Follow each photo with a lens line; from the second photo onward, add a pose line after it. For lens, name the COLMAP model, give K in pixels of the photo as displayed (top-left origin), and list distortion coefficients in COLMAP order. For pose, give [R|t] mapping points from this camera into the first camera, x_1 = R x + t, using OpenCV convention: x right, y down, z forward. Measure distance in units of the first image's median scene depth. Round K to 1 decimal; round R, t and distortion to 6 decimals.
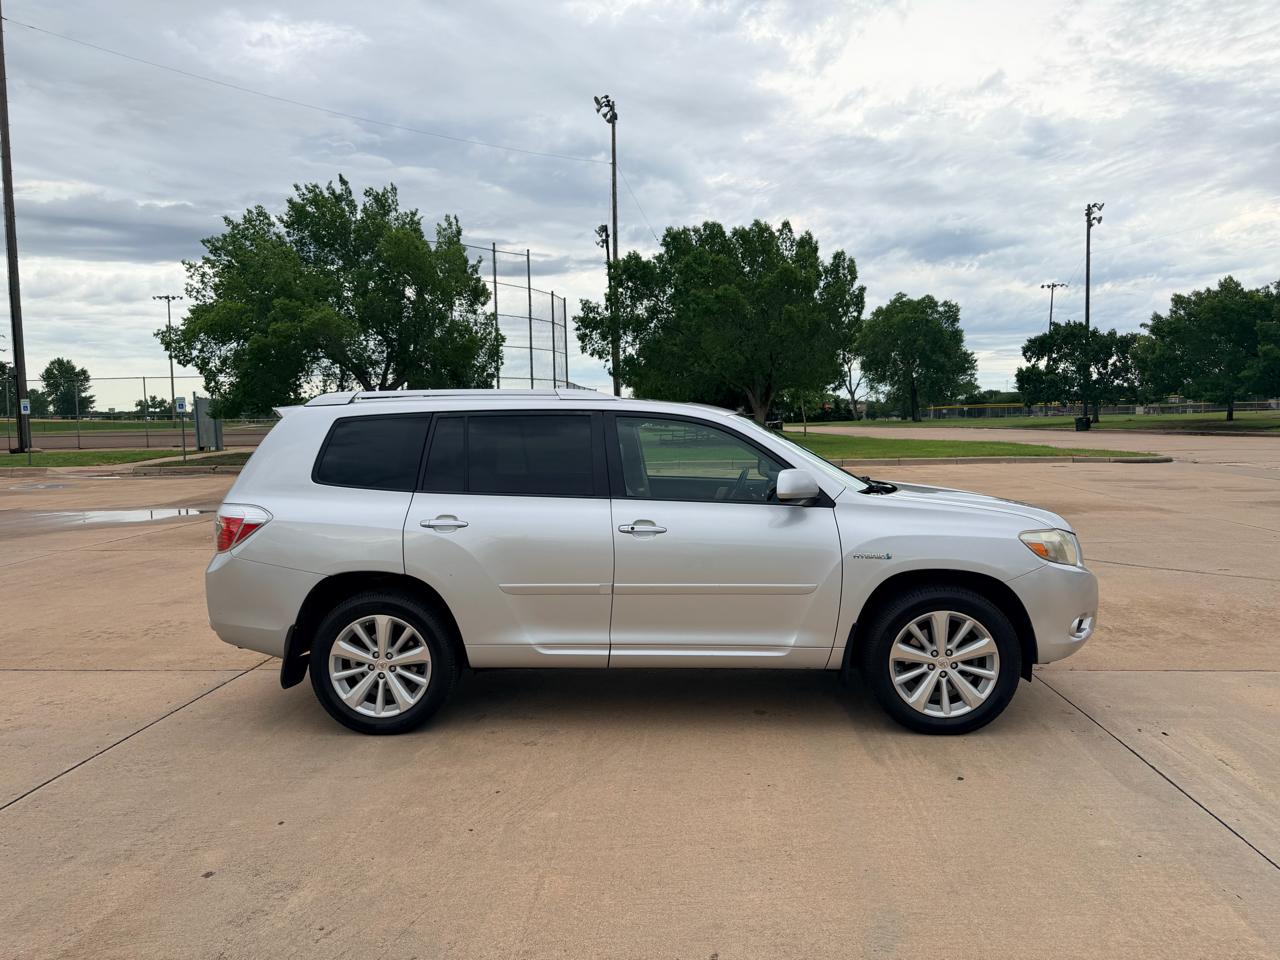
lens RADIAL K [[895.2, 0, 645.3], [0, 895.2, 483.0], [0, 0, 1]] dist [0.066801, -0.098487]
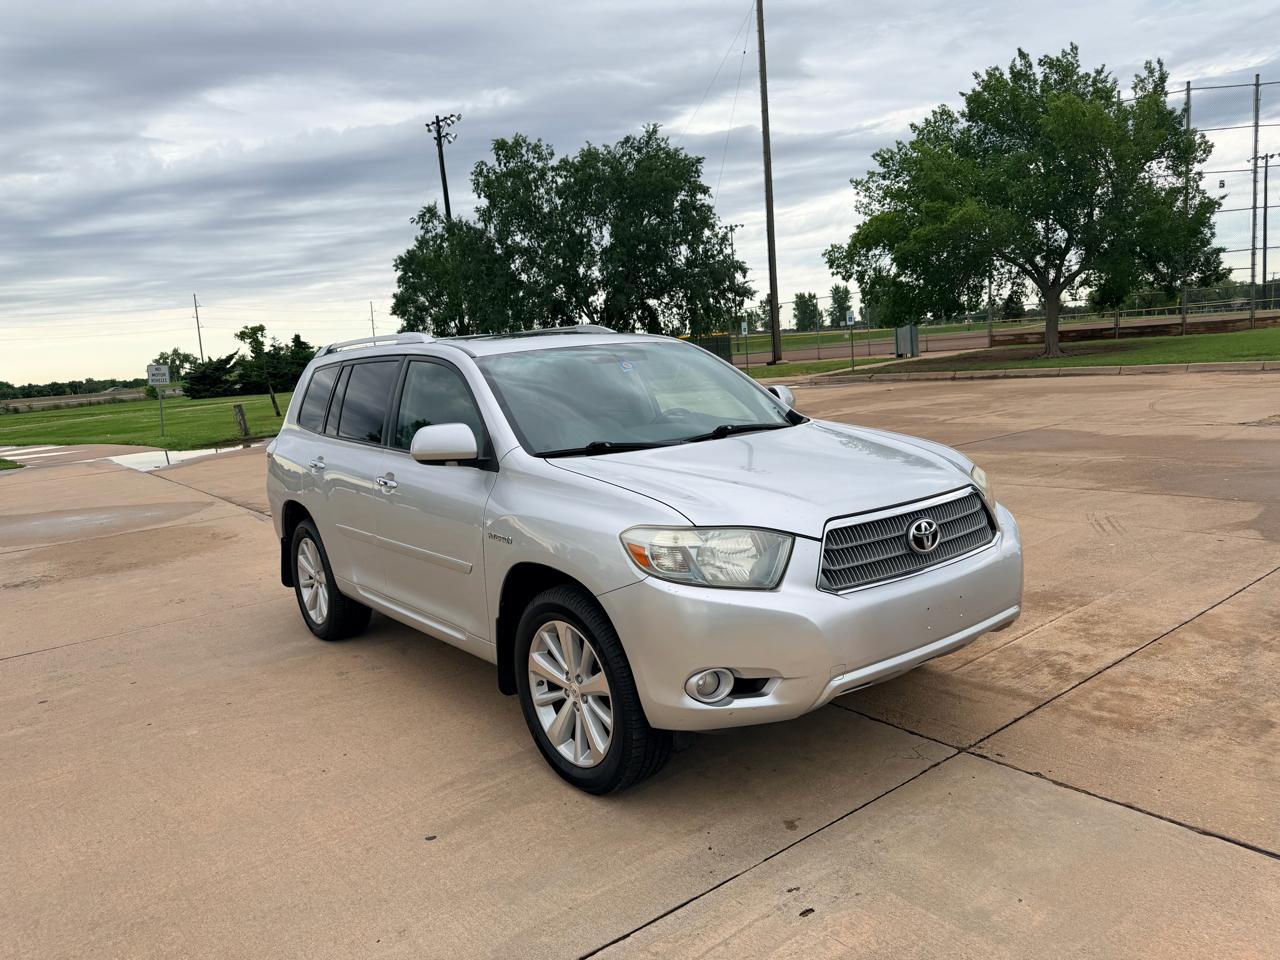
lens RADIAL K [[895.2, 0, 645.3], [0, 895.2, 483.0], [0, 0, 1]] dist [0.066801, -0.098487]
pose [[0.664190, 0.070786, -0.744205, 0.119833], [0.012916, 0.994272, 0.106099, -0.006060], [0.747453, -0.080082, 0.659471, 0.076889]]
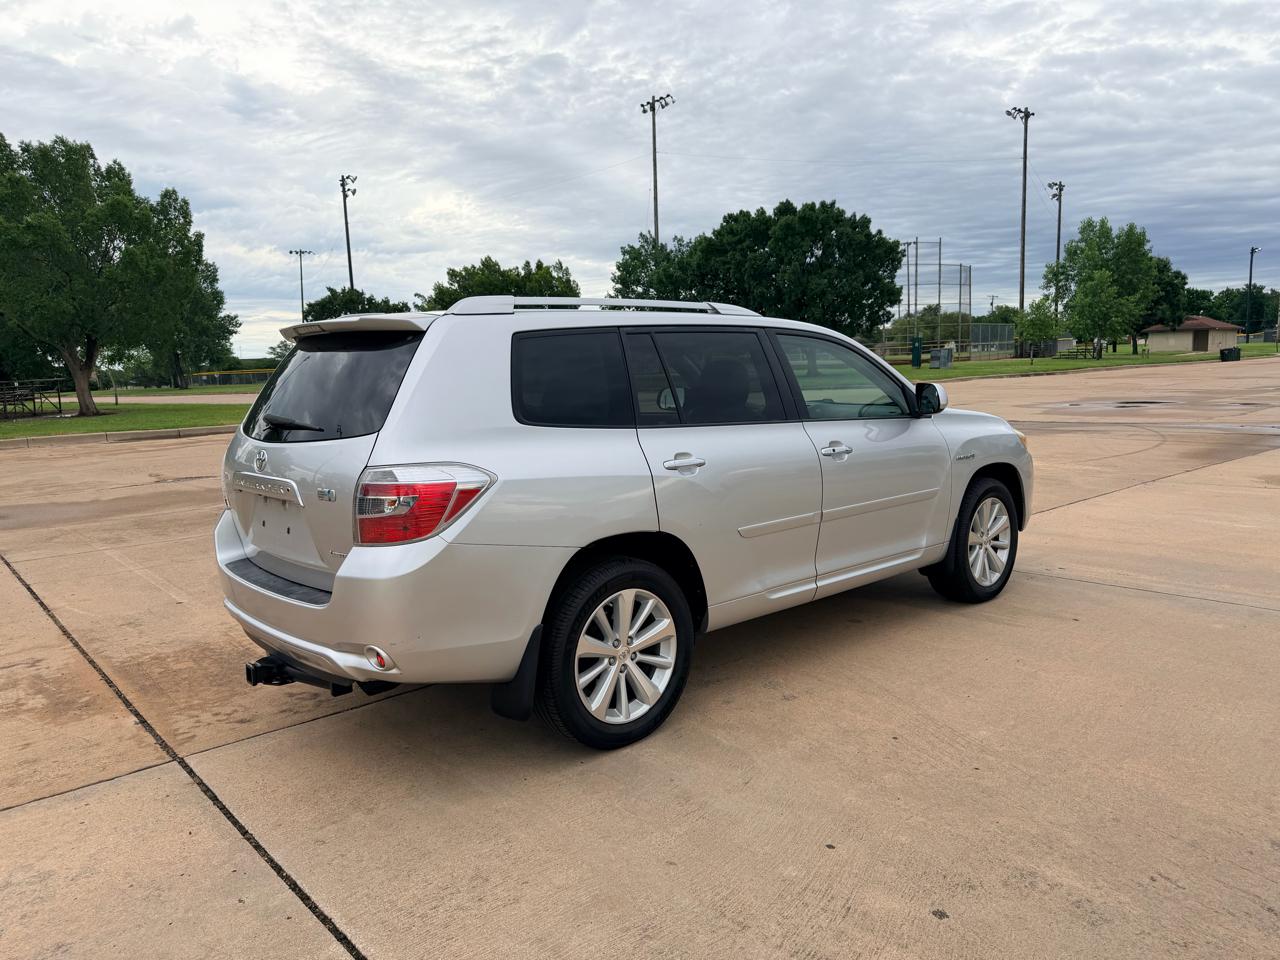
lens RADIAL K [[891.4, 0, 636.4], [0, 891.4, 498.2], [0, 0, 1]] dist [0.079142, -0.104941]
pose [[0.707373, -0.111017, 0.698067, -0.111584], [0.073762, 0.993791, 0.083302, 0.000863], [-0.702981, -0.007435, 0.711170, 0.062922]]
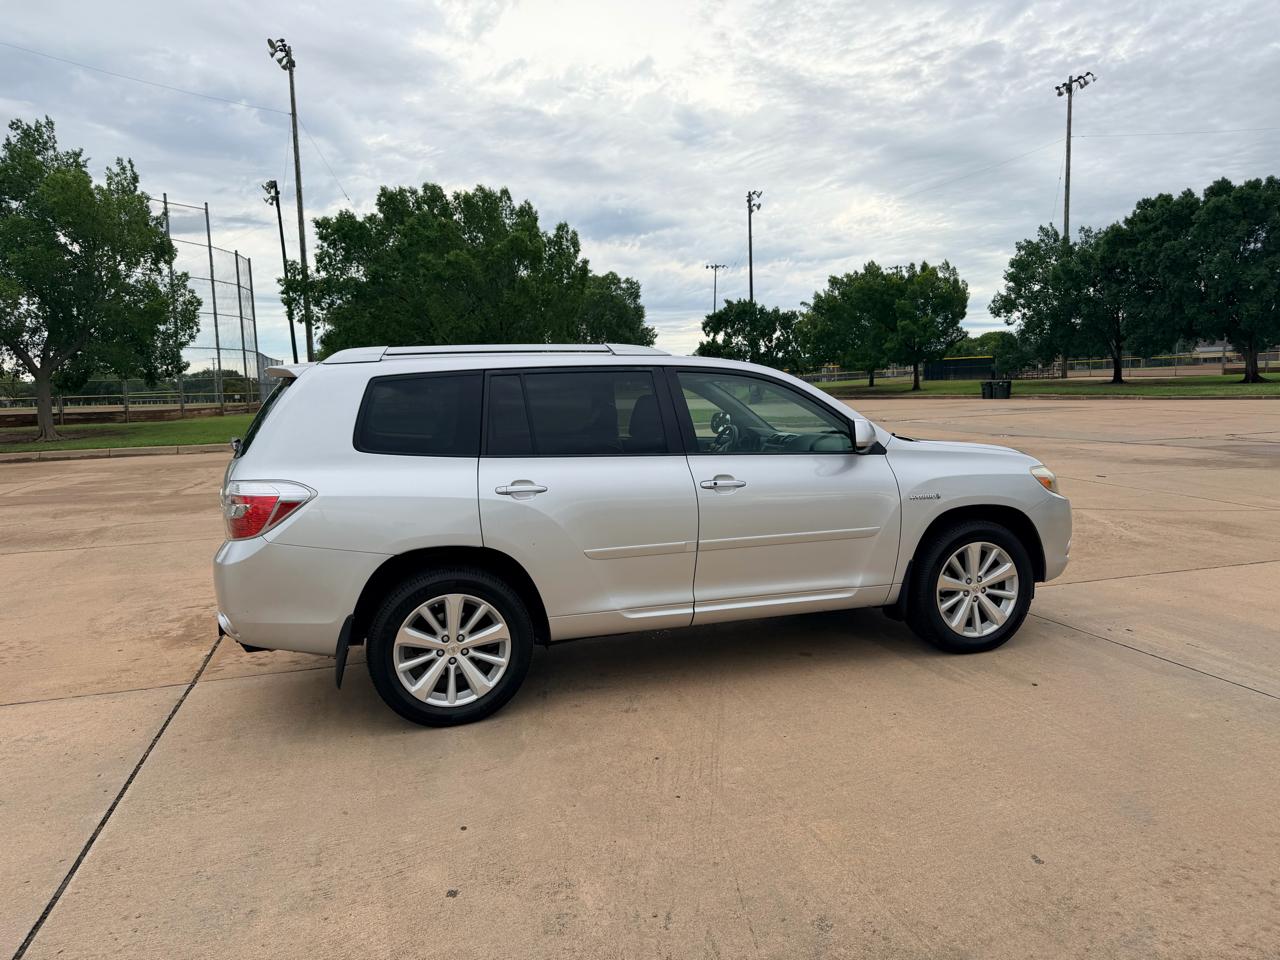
lens RADIAL K [[891.7, 0, 646.2], [0, 891.7, 494.0], [0, 0, 1]] dist [0.069930, -0.097451]
pose [[0.939149, -0.056002, 0.338915, -0.056514], [0.041741, 0.997915, 0.049230, 0.001375], [-0.340965, -0.032088, 0.939528, 0.012895]]
